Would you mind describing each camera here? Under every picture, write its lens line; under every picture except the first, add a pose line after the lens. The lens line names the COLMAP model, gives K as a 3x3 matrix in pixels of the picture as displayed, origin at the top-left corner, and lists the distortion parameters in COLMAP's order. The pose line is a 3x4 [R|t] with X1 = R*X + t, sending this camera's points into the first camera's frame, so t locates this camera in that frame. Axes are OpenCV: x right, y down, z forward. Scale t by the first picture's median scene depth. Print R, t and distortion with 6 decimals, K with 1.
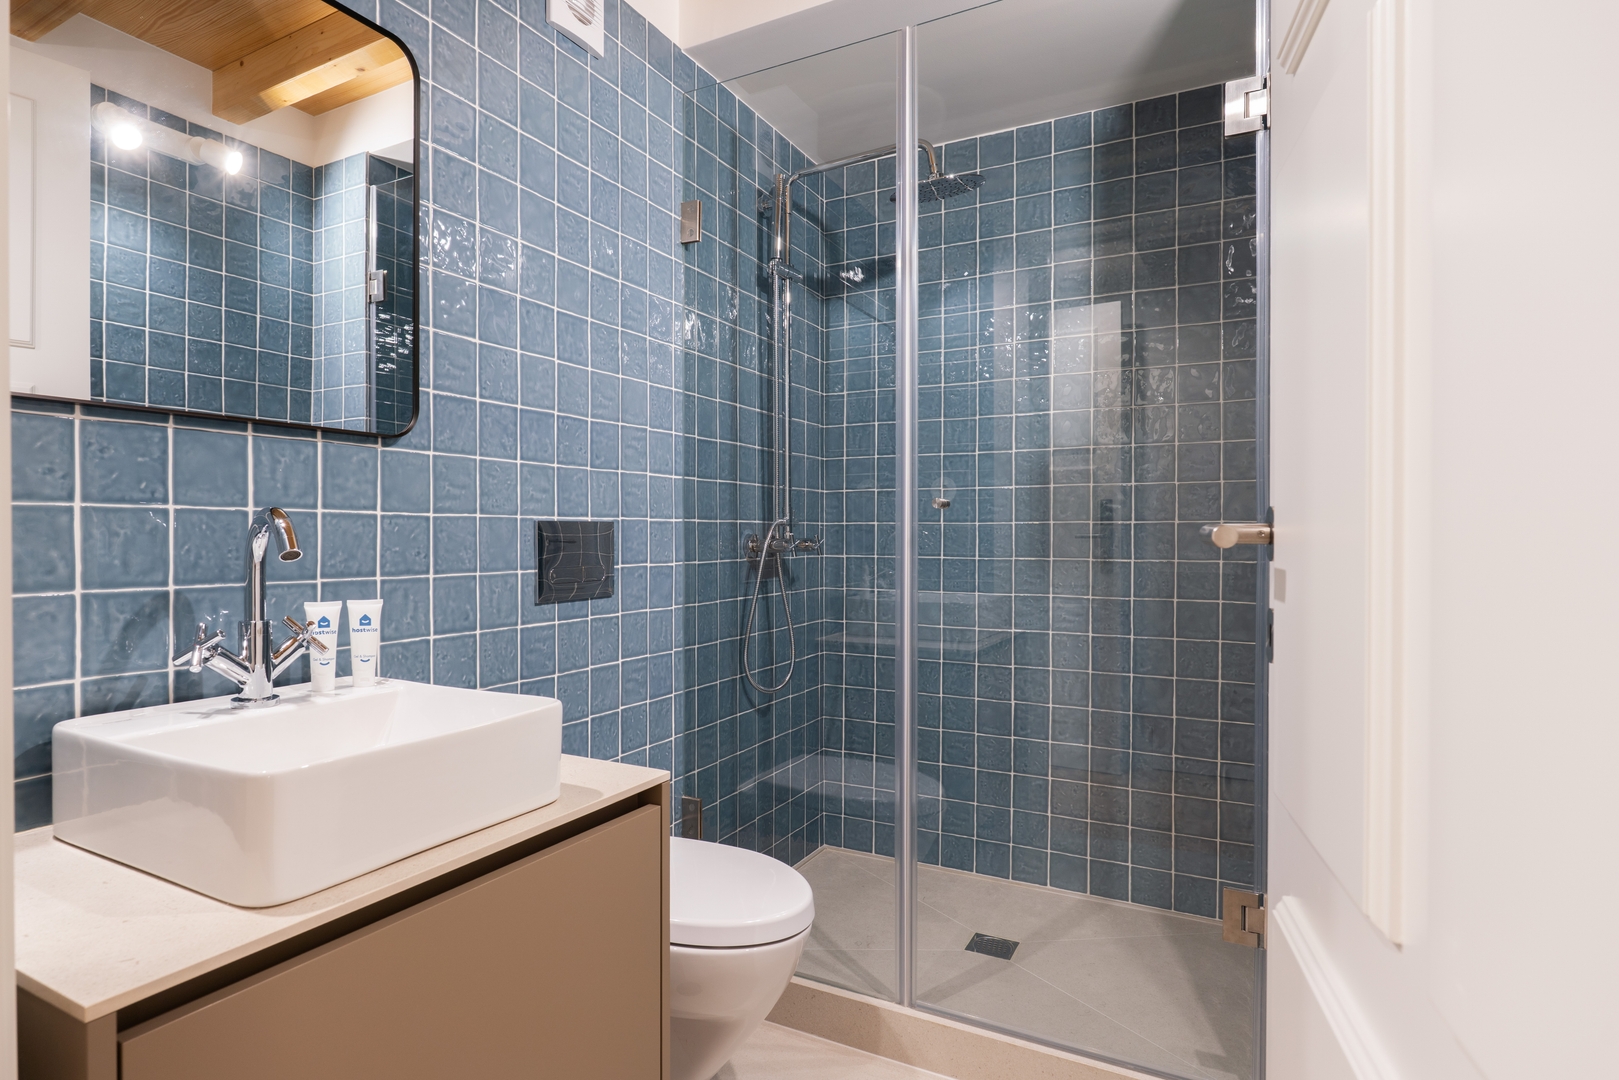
lens RADIAL K [[886.4, 0, 816.8], [0, 886.4, 542.0], [0, 0, 1]] dist [-0.013112, 0.002715]
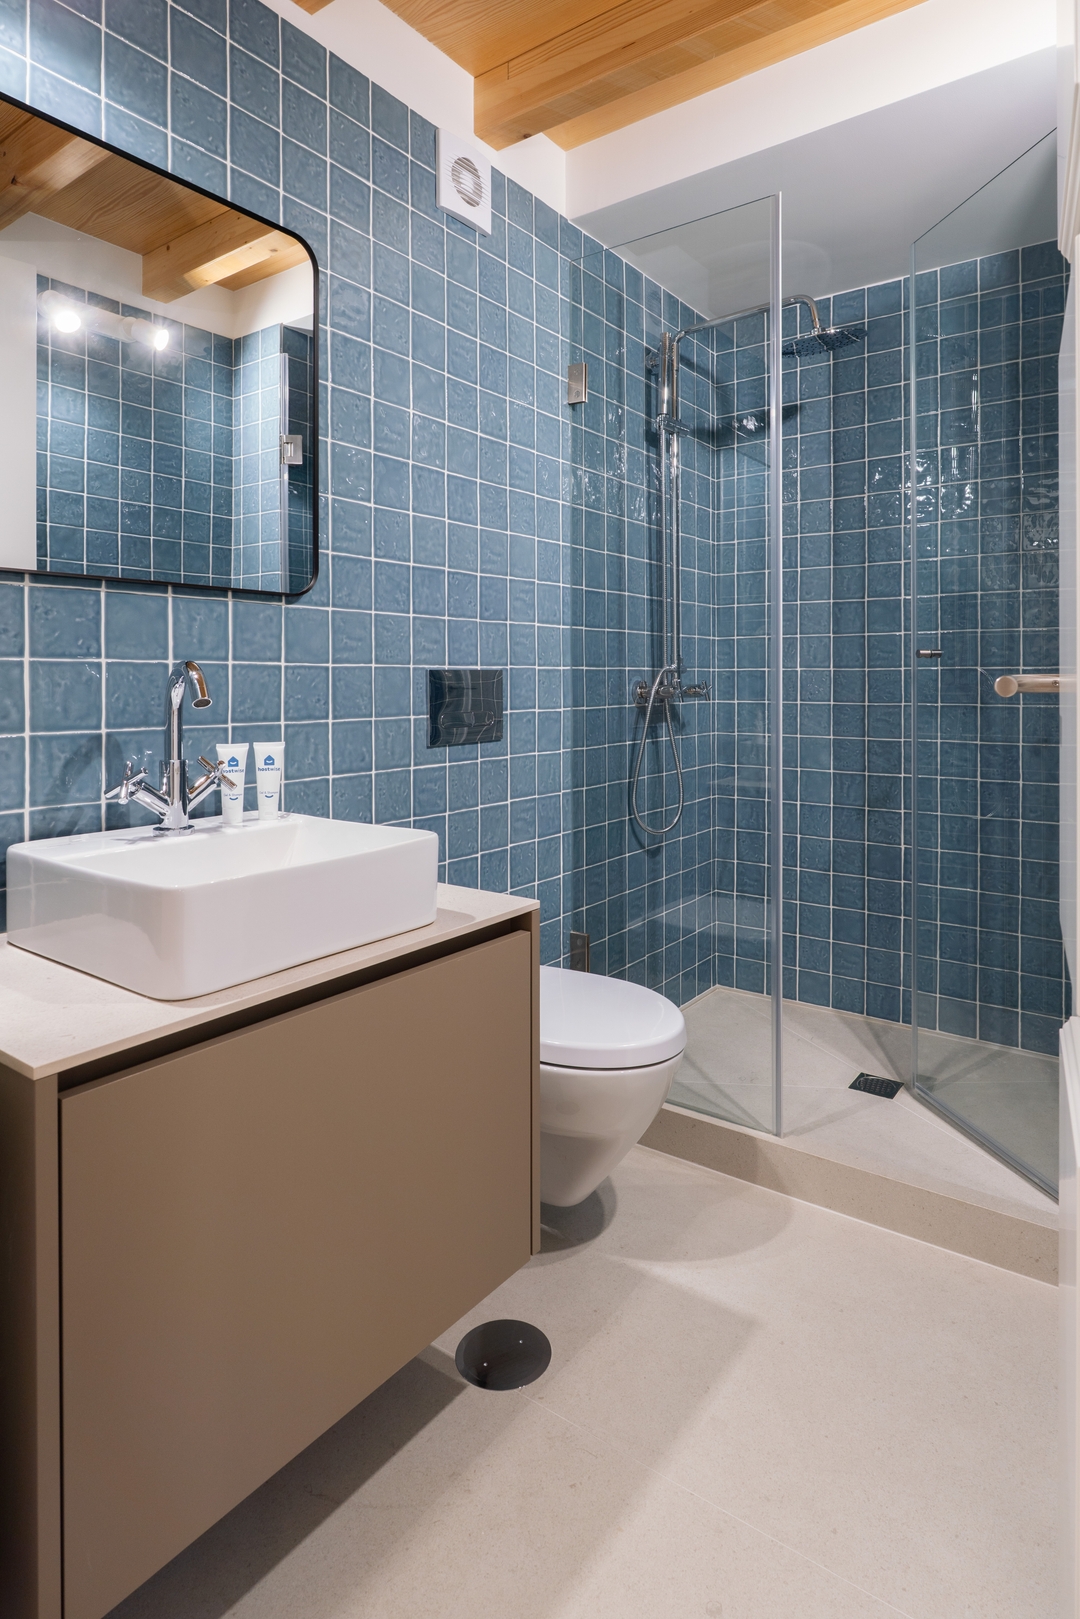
lens RADIAL K [[886.4, 0, 657.7], [0, 886.4, 683.0], [0, 0, 1]] dist [-0.013112, 0.002715]
pose [[0.997174, -0.003292, -0.075049, 0.032671], [0.002915, 0.999983, -0.005132, -0.001173], [0.075065, 0.004898, 0.997167, -0.040957]]
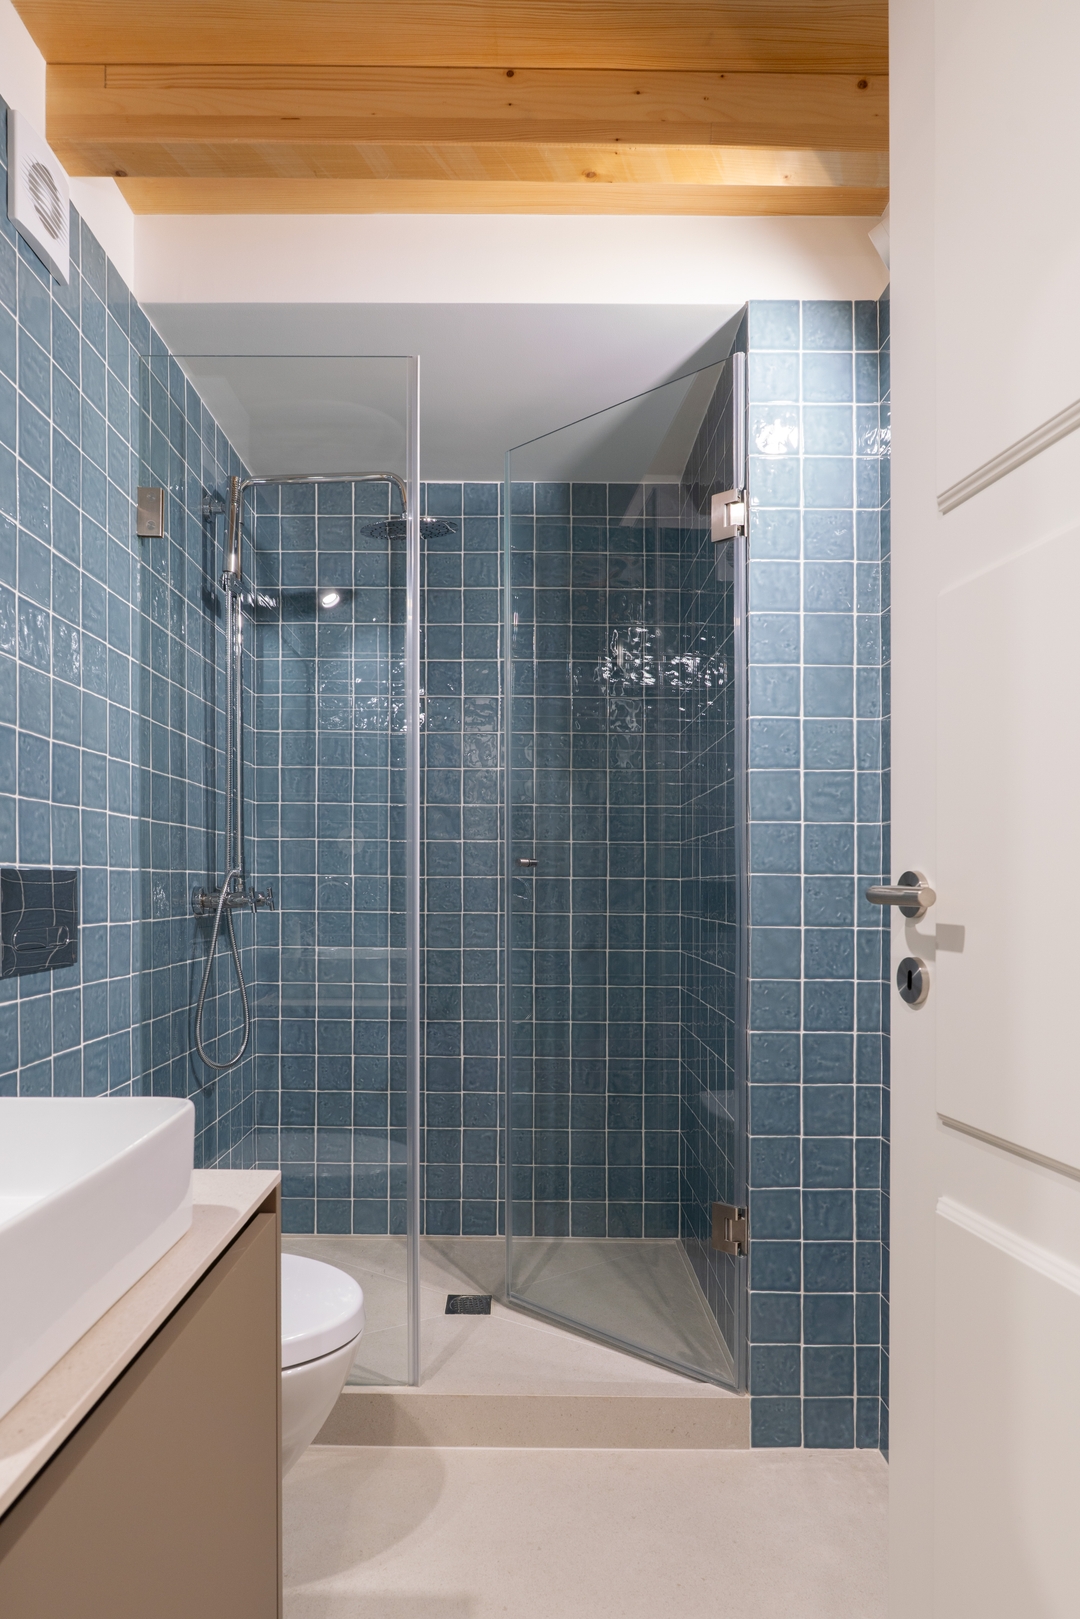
lens RADIAL K [[886.4, 0, 624.9], [0, 886.4, 894.0], [0, 0, 1]] dist [-0.013112, 0.002715]
pose [[0.878784, 0.005069, 0.477192, -0.156059], [-0.004791, 0.999987, -0.001798, -0.002542], [-0.477195, -0.000706, 0.878797, 0.059792]]
